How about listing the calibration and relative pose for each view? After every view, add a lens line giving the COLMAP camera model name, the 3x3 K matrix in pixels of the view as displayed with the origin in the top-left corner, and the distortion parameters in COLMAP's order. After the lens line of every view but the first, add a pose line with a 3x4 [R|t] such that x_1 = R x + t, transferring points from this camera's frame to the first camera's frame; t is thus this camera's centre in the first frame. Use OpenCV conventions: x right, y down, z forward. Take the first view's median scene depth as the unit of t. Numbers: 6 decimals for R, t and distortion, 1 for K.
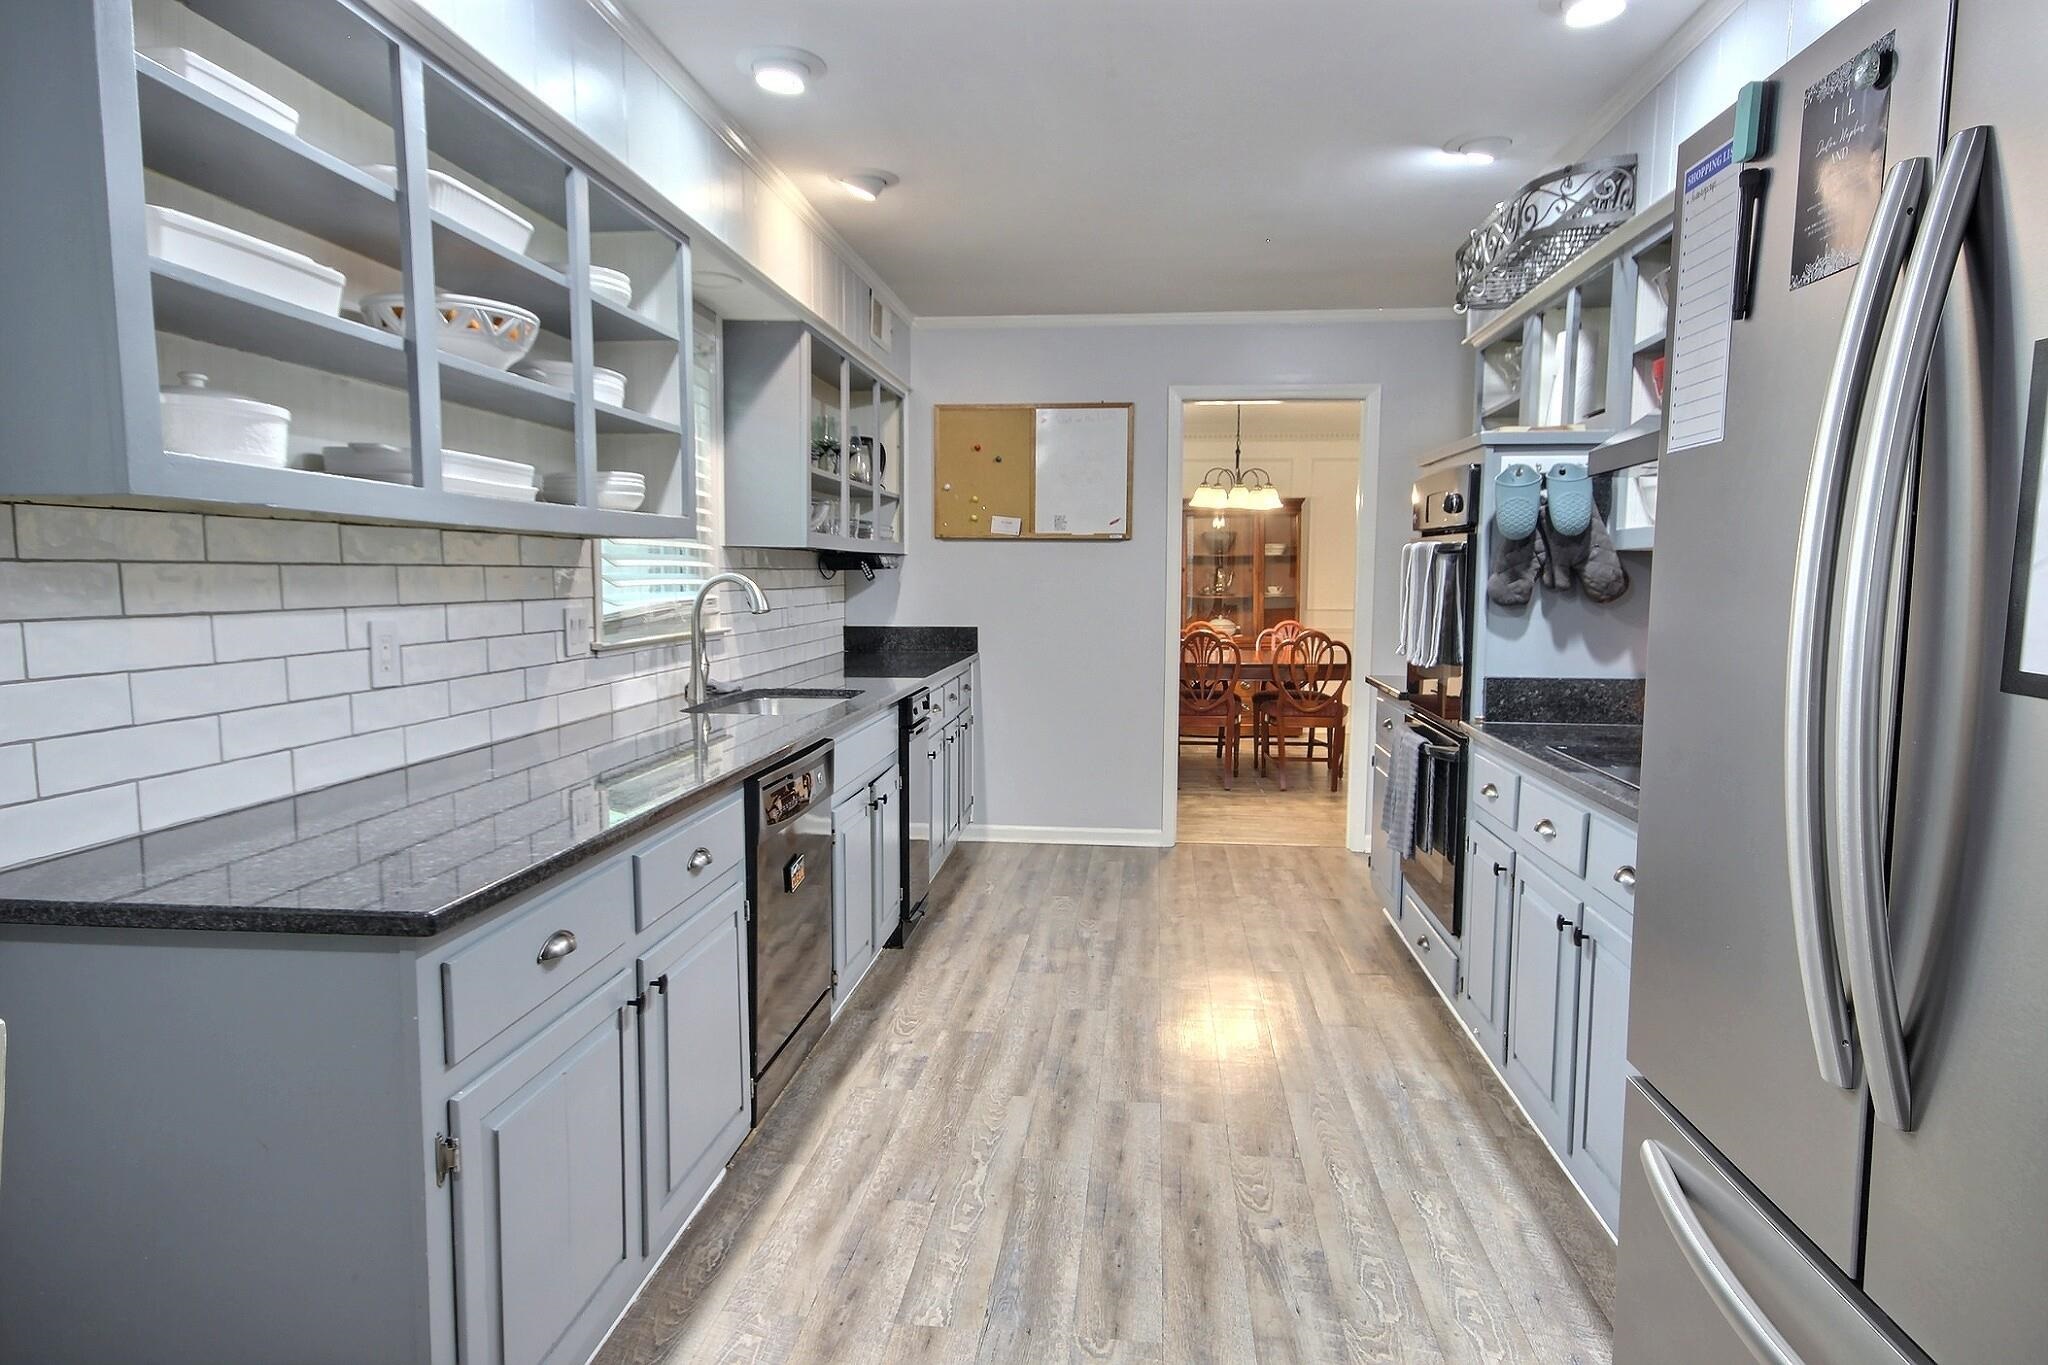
lens RADIAL K [[1180.5, 0, 1022.9], [0, 1180.5, 683.4], [0, 0, 1]] dist [0.005619, 0.003353]
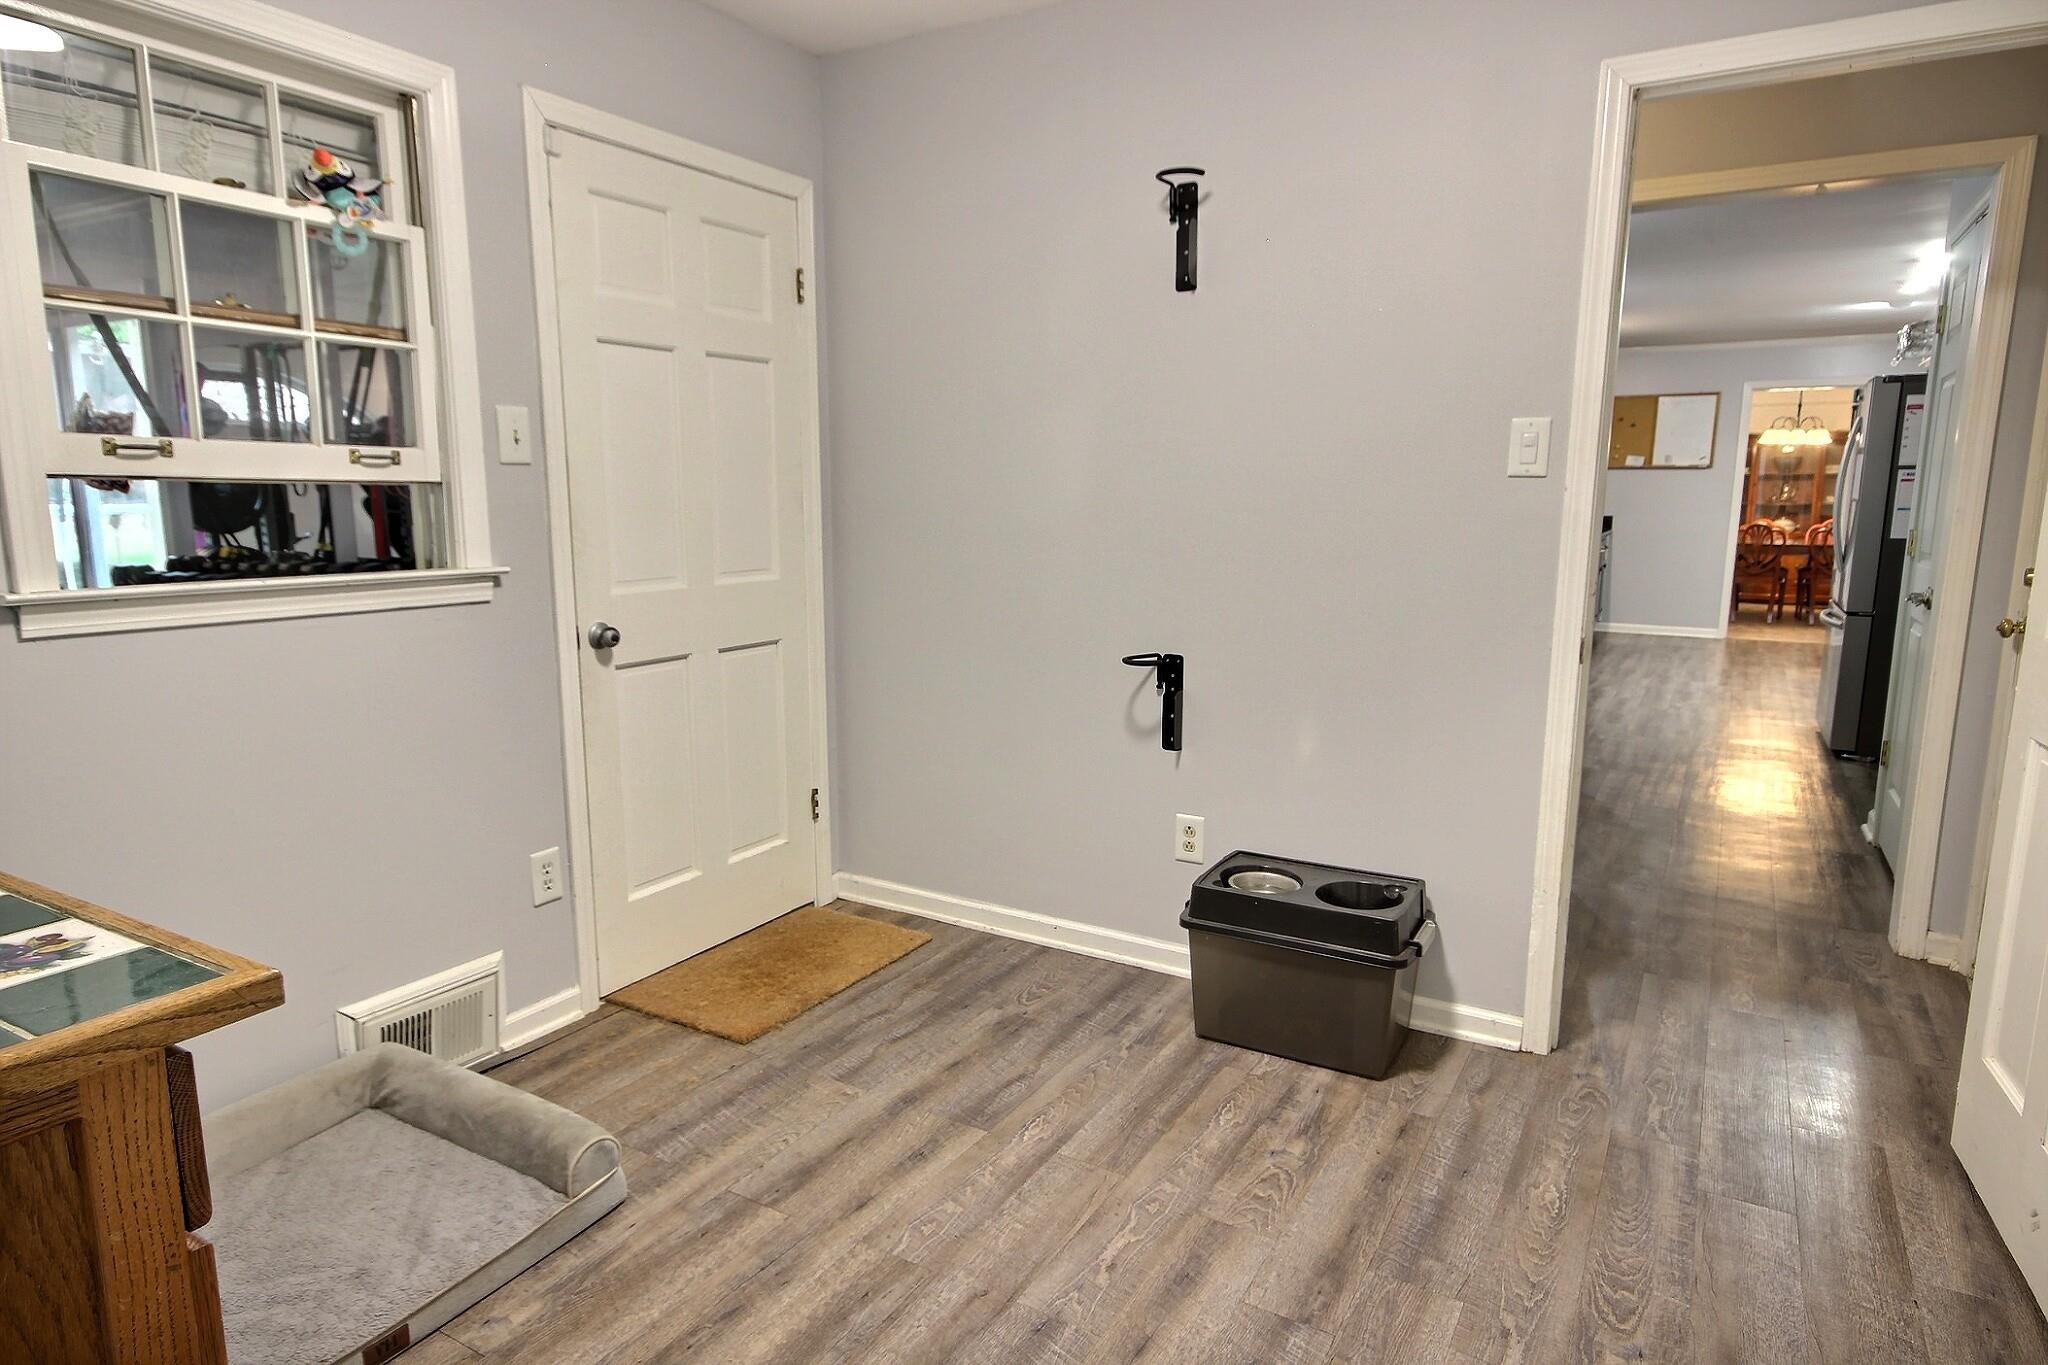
lens RADIAL K [[1180.5, 0, 1007.1], [0, 1180.5, 689.4], [0, 0, 1]] dist [0.005619, 0.003353]
pose [[0.904170, 0.070700, -0.421281, -0.132987], [-0.039309, 0.995795, 0.082750, 0.148944], [0.425360, -0.058260, 0.903147, -1.527641]]
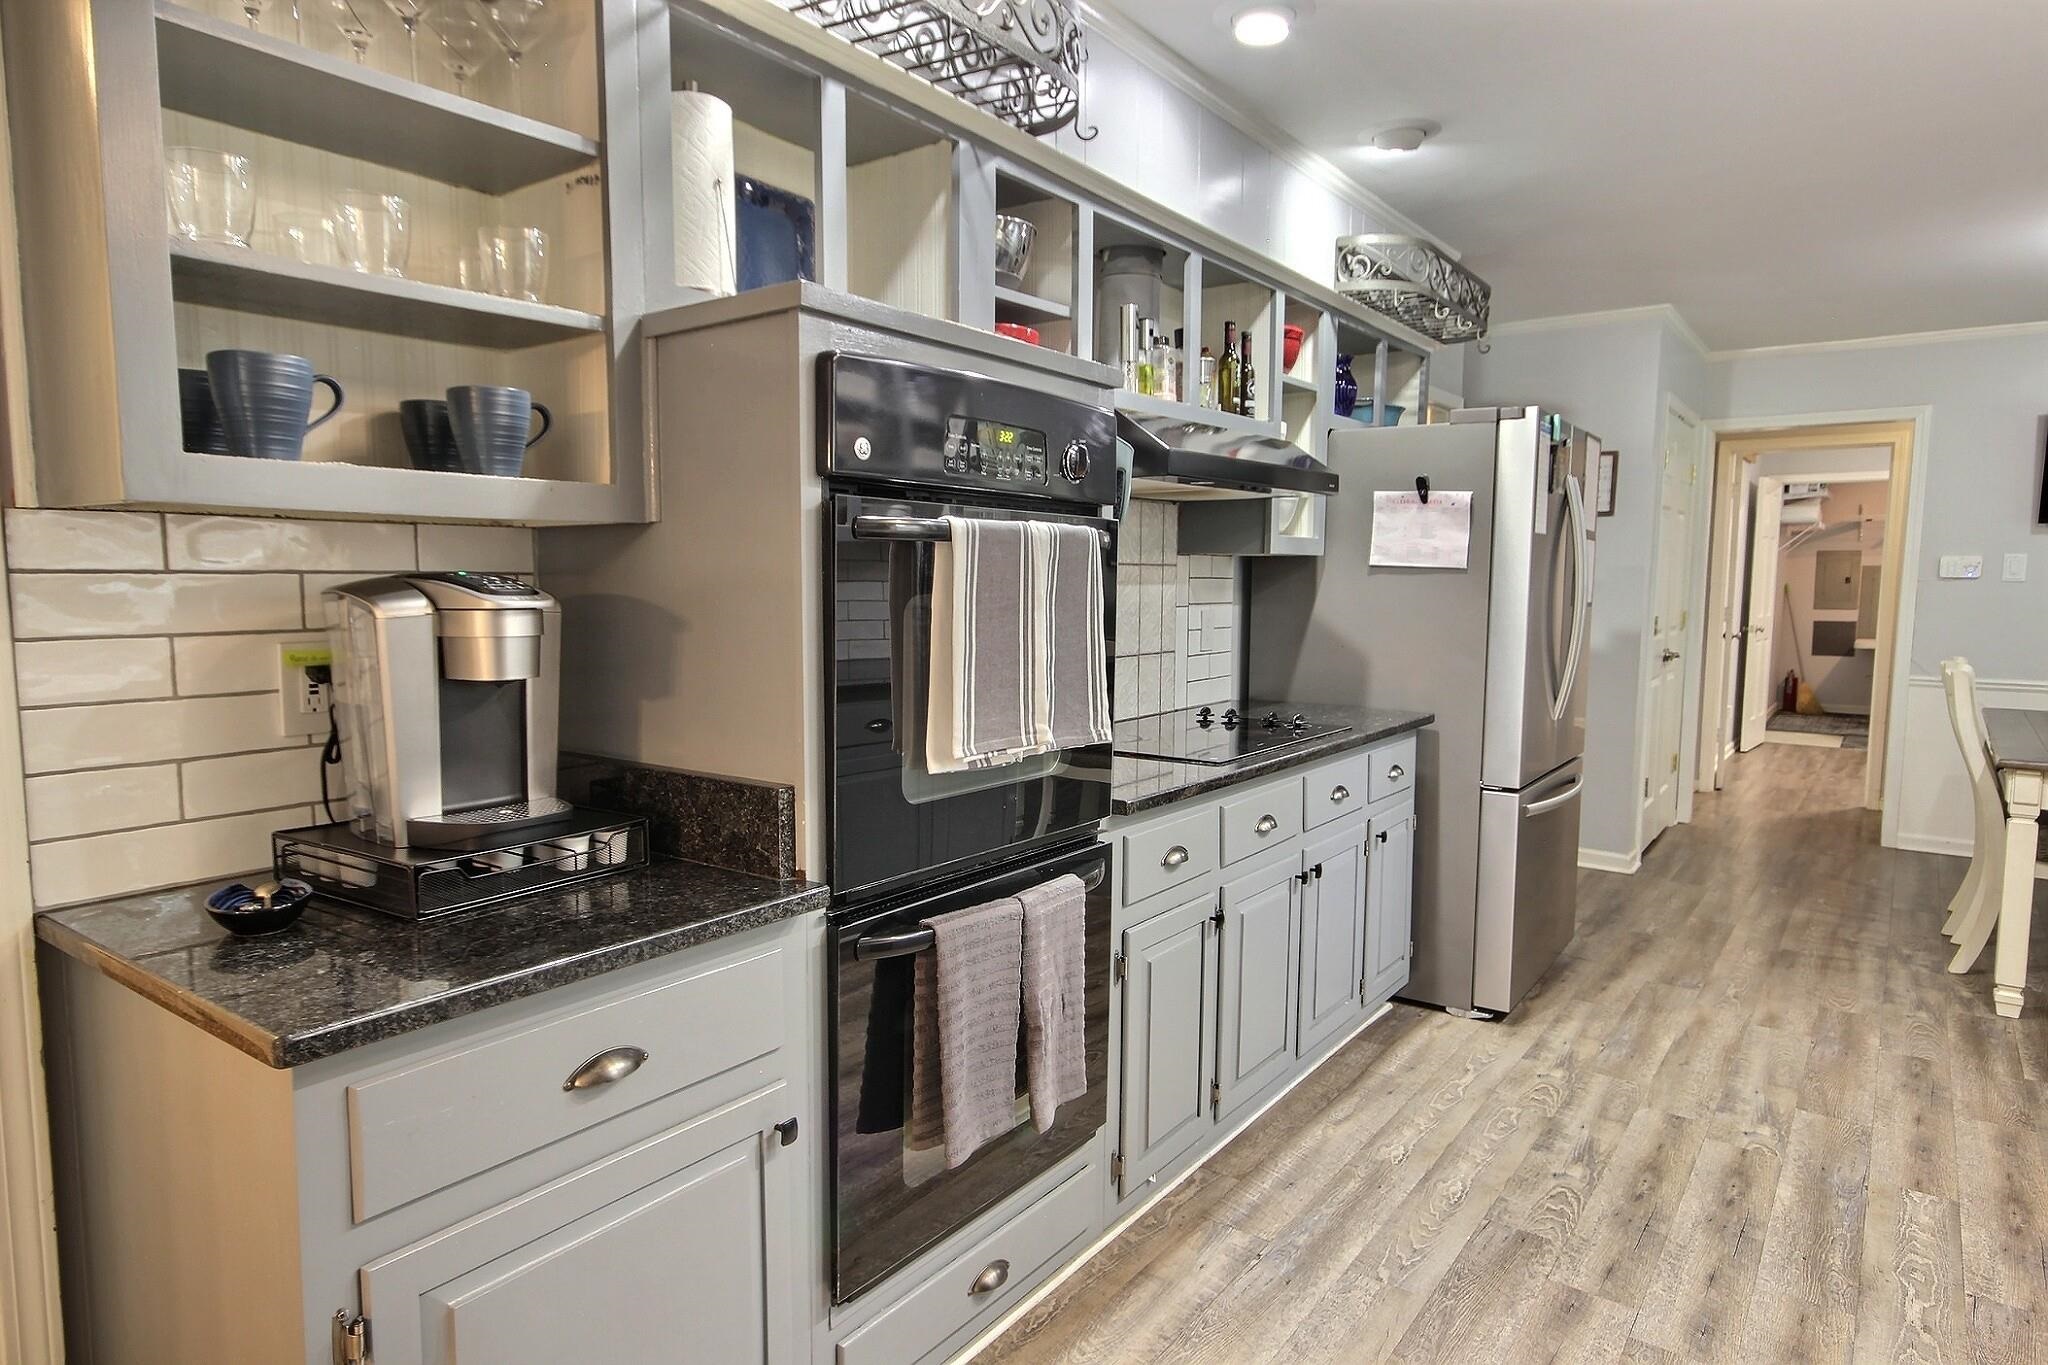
lens RADIAL K [[1180.5, 0, 1027.1], [0, 1180.5, 683.4], [0, 0, 1]] dist [0.005619, 0.003353]
pose [[-0.861386, -0.052473, 0.505233, 0.063435], [0.041589, 0.984025, 0.173106, -0.116451], [-0.506245, 0.170124, -0.845443, 1.220952]]
